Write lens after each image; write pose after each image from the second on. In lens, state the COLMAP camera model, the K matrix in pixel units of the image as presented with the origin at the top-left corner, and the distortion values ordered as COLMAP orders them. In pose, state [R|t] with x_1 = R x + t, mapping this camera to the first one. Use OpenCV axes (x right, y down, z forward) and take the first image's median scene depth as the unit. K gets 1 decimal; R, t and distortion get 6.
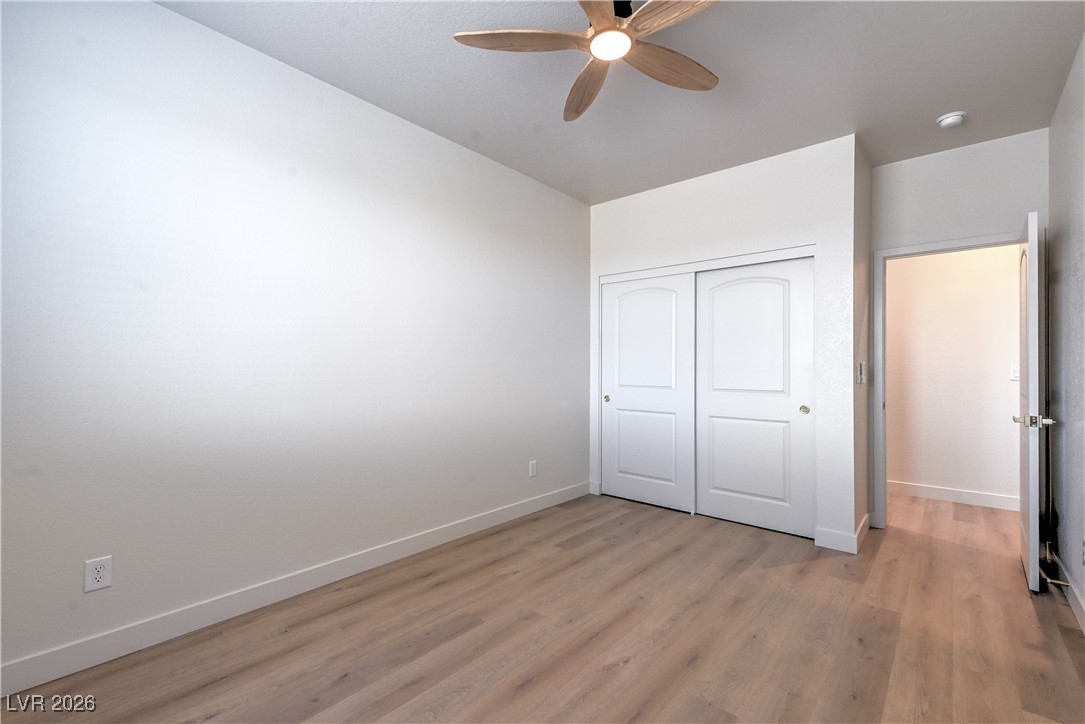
lens RADIAL K [[462.0, 0, 544.4], [0, 462.0, 362.1], [0, 0, 1]] dist [0.022173, -0.006261]
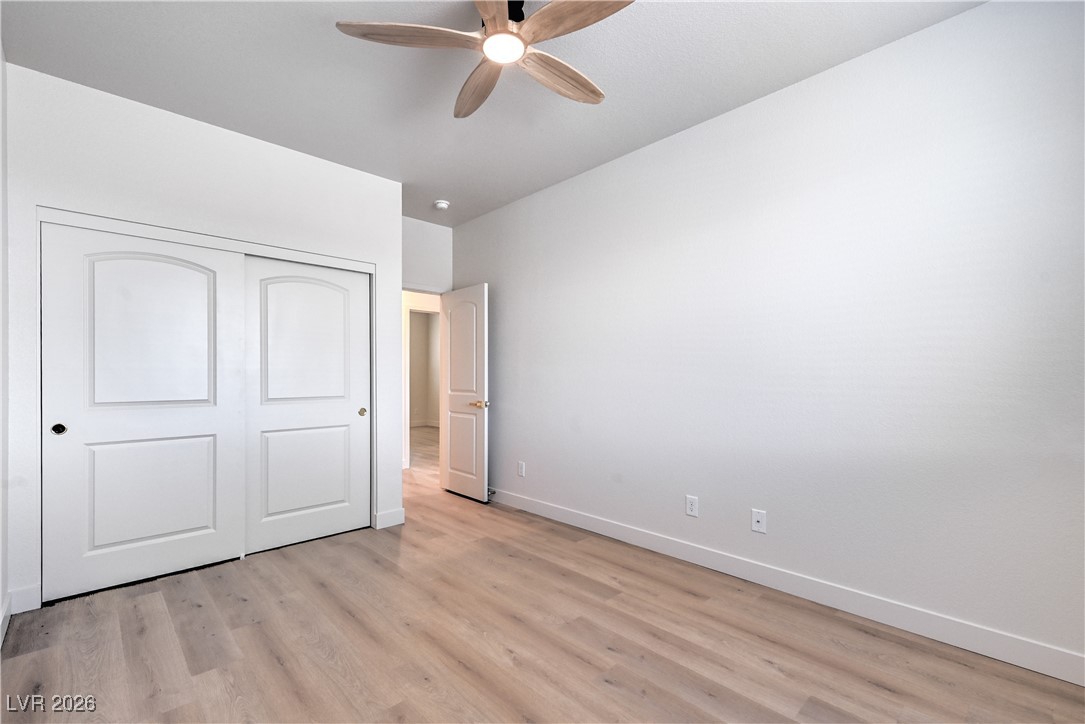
lens RADIAL K [[462.0, 0, 545.2], [0, 462.0, 369.1], [0, 0, 1]] dist [0.022173, -0.006261]
pose [[0.116336, 0.008504, 0.993174, -0.515567], [-0.004916, 0.999956, -0.007986, 0.009829], [-0.993198, -0.003954, 0.116372, 0.483524]]
